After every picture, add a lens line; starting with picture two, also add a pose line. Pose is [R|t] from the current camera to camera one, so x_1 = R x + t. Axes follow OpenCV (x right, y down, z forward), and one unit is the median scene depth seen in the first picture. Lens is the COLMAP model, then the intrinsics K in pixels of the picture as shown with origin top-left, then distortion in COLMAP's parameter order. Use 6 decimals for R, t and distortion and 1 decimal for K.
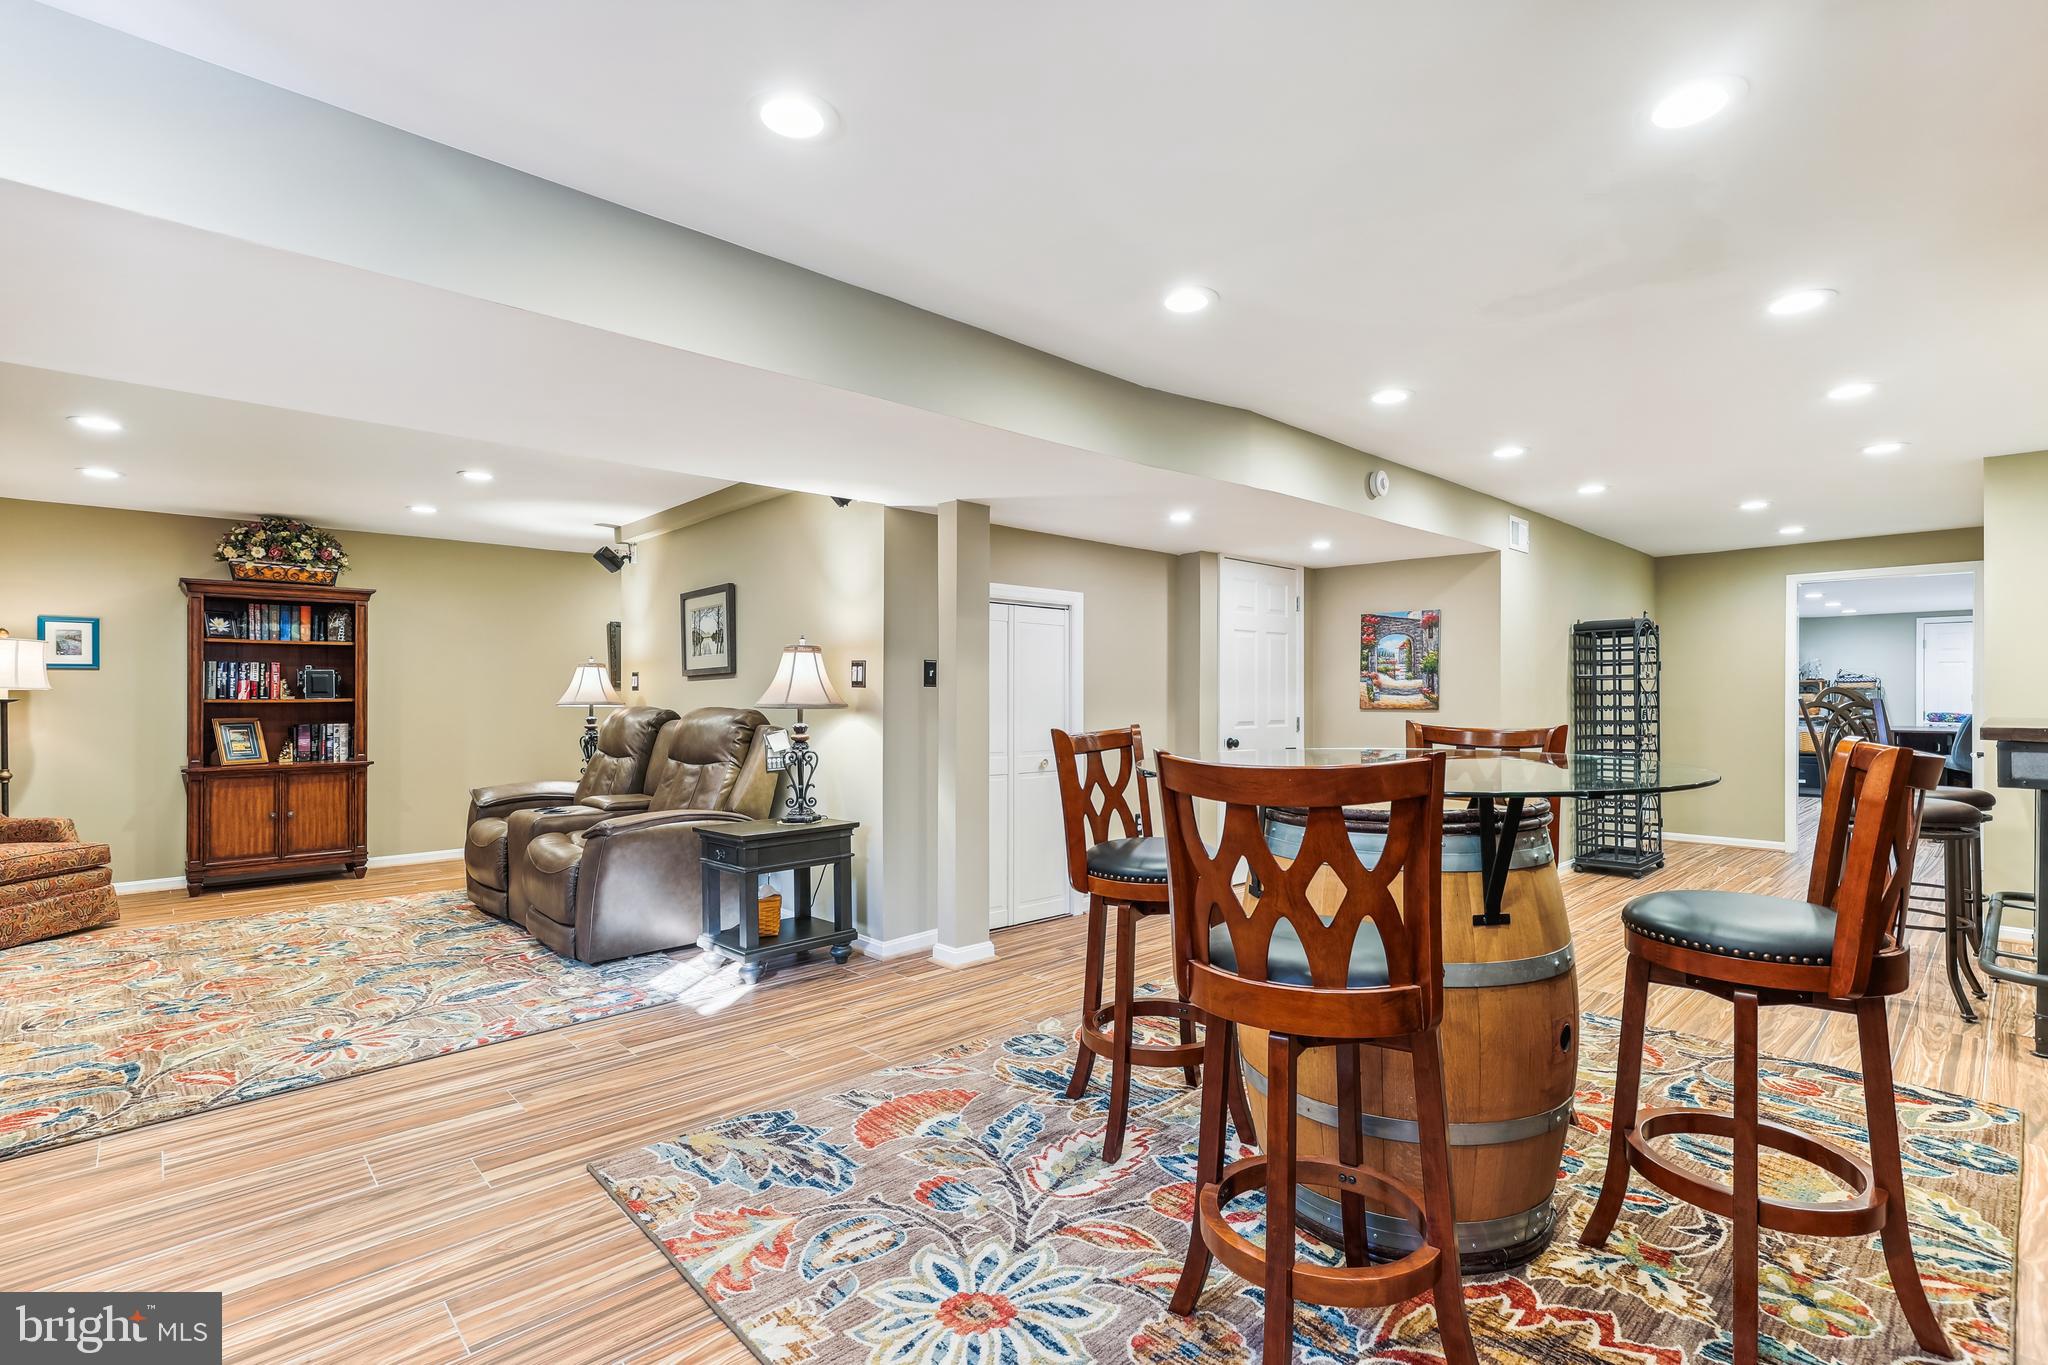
lens RADIAL K [[958.1, 0, 1036.5], [0, 958.1, 686.3], [0, 0, 1]] dist [-0.013413, 0.009475]
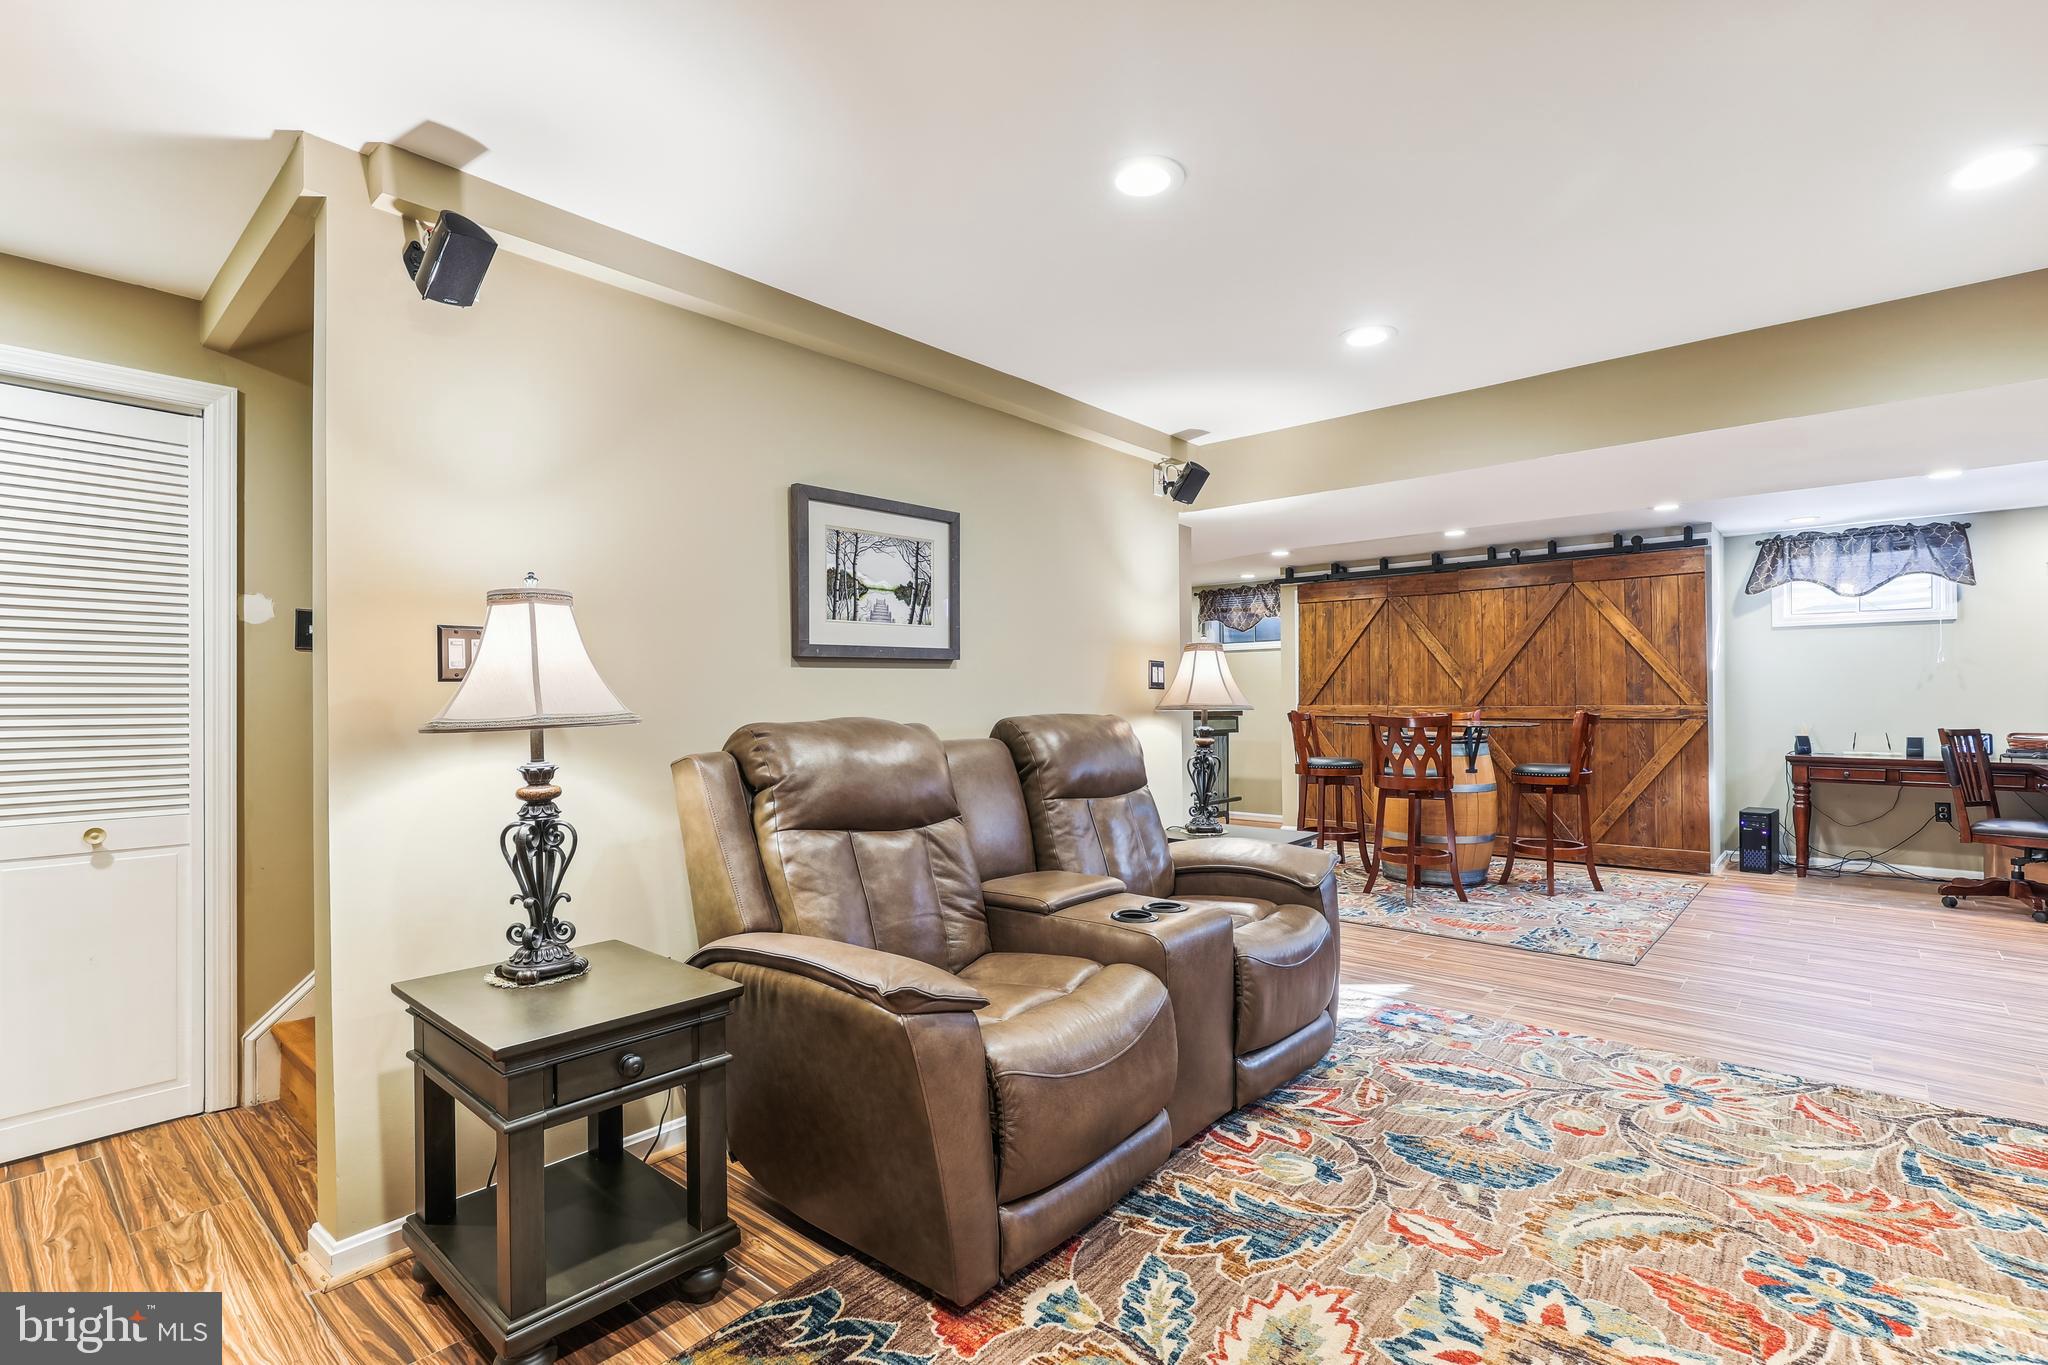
lens RADIAL K [[958.1, 0, 1027.2], [0, 958.1, 692.6], [0, 0, 1]] dist [-0.013413, 0.009475]
pose [[-0.104648, 0.011182, 0.994446, -0.910312], [-0.005571, 0.999915, -0.011829, 0.013197], [-0.994494, -0.006778, -0.104576, 0.993673]]
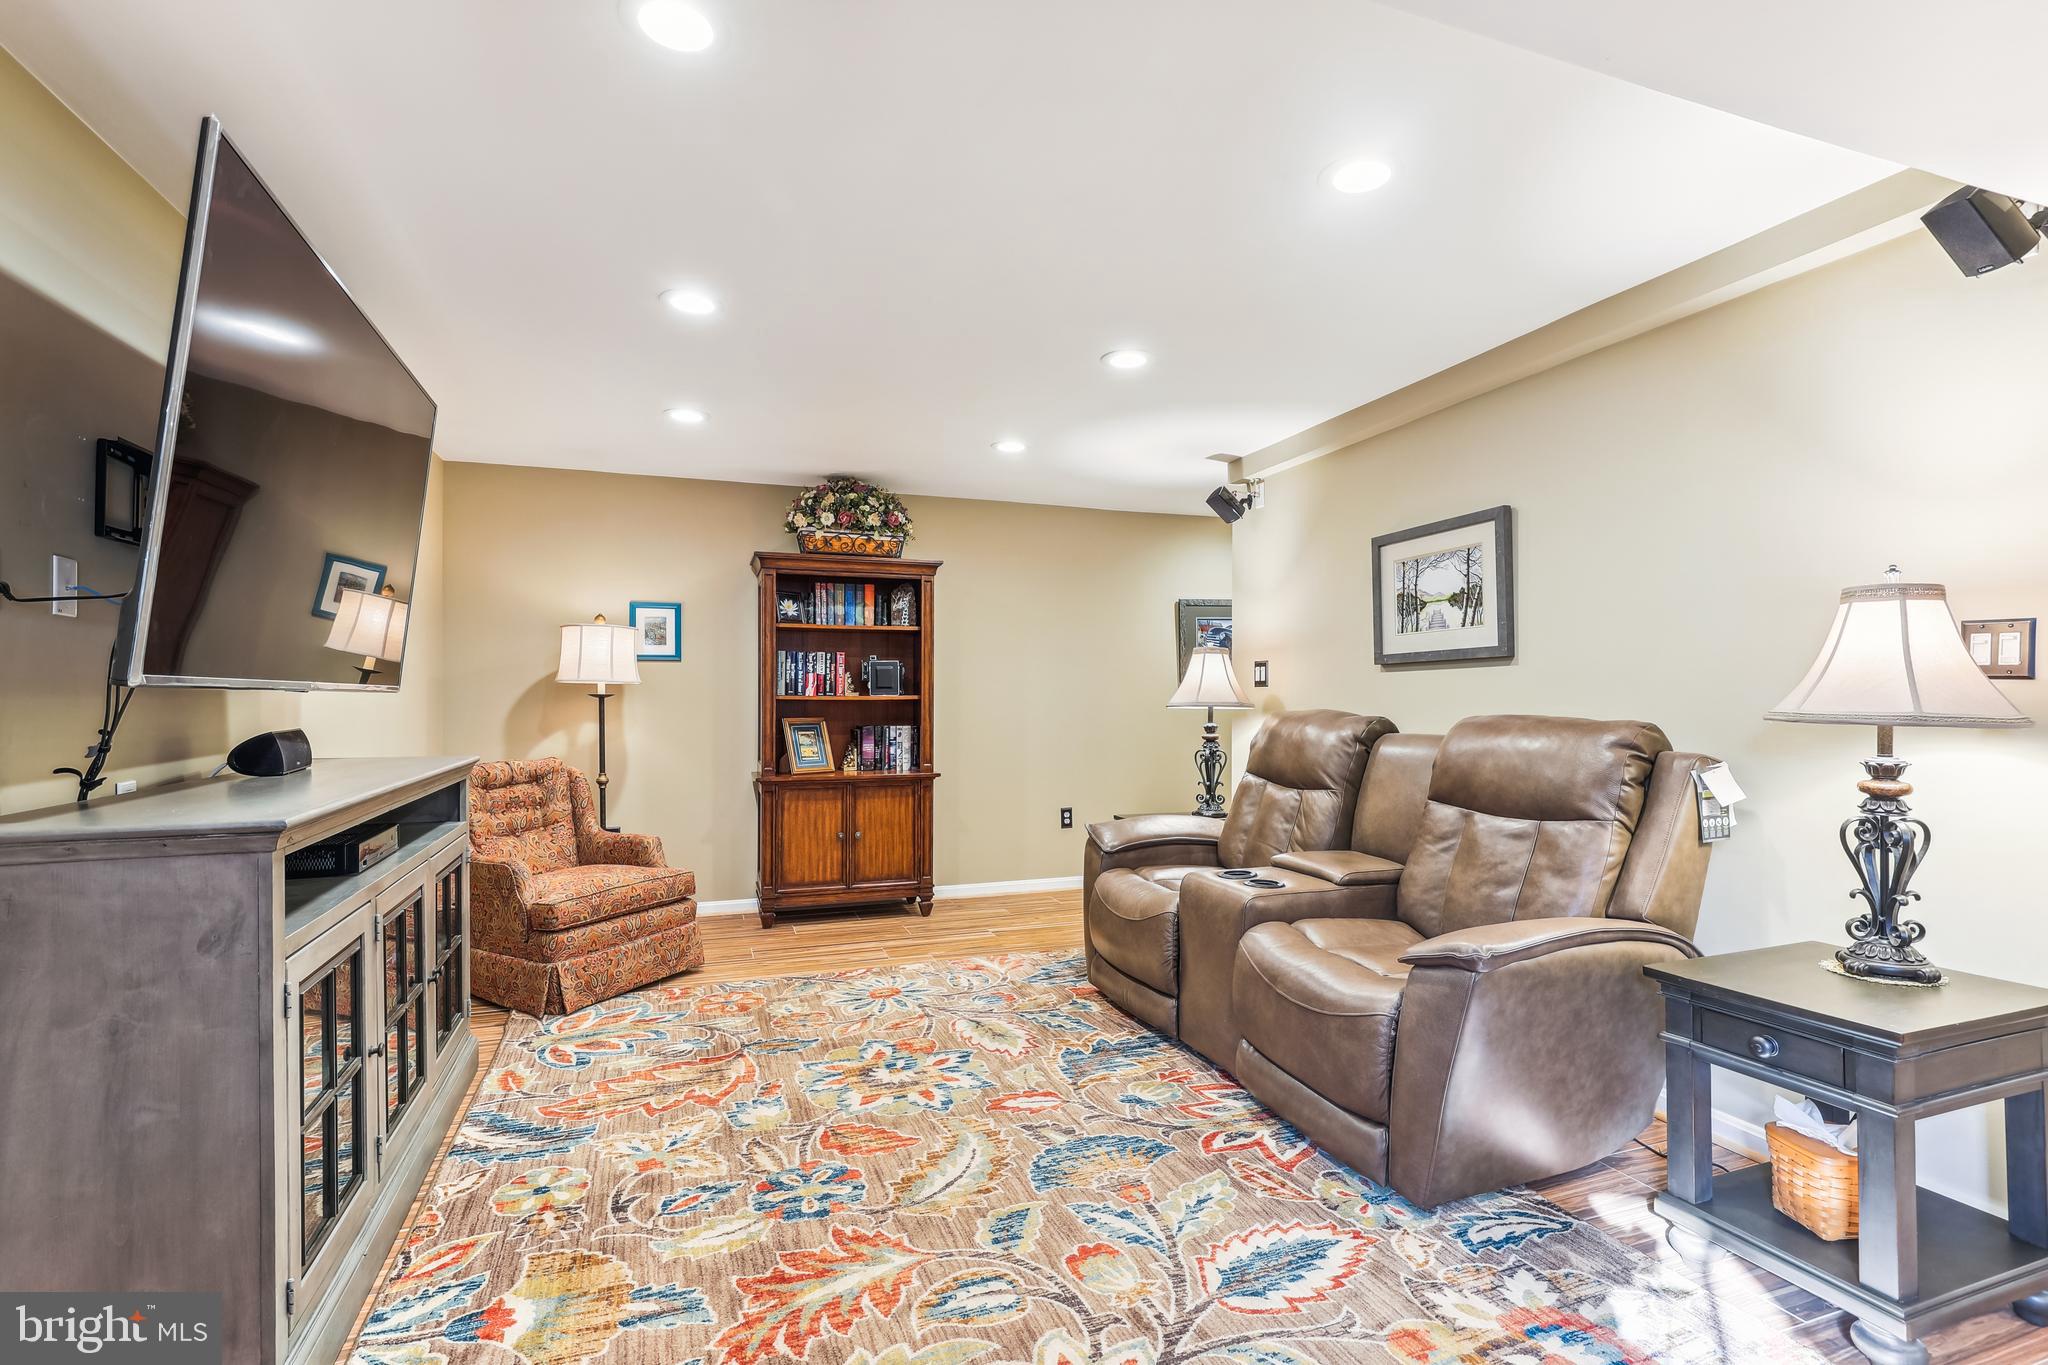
lens RADIAL K [[958.1, 0, 1039.6], [0, 958.1, 694.5], [0, 0, 1]] dist [-0.013413, 0.009475]
pose [[0.919065, 0.006080, -0.394059, -0.343148], [-0.002634, 0.999953, 0.009285, 0.004410], [0.394097, -0.007496, 0.919038, 0.330884]]
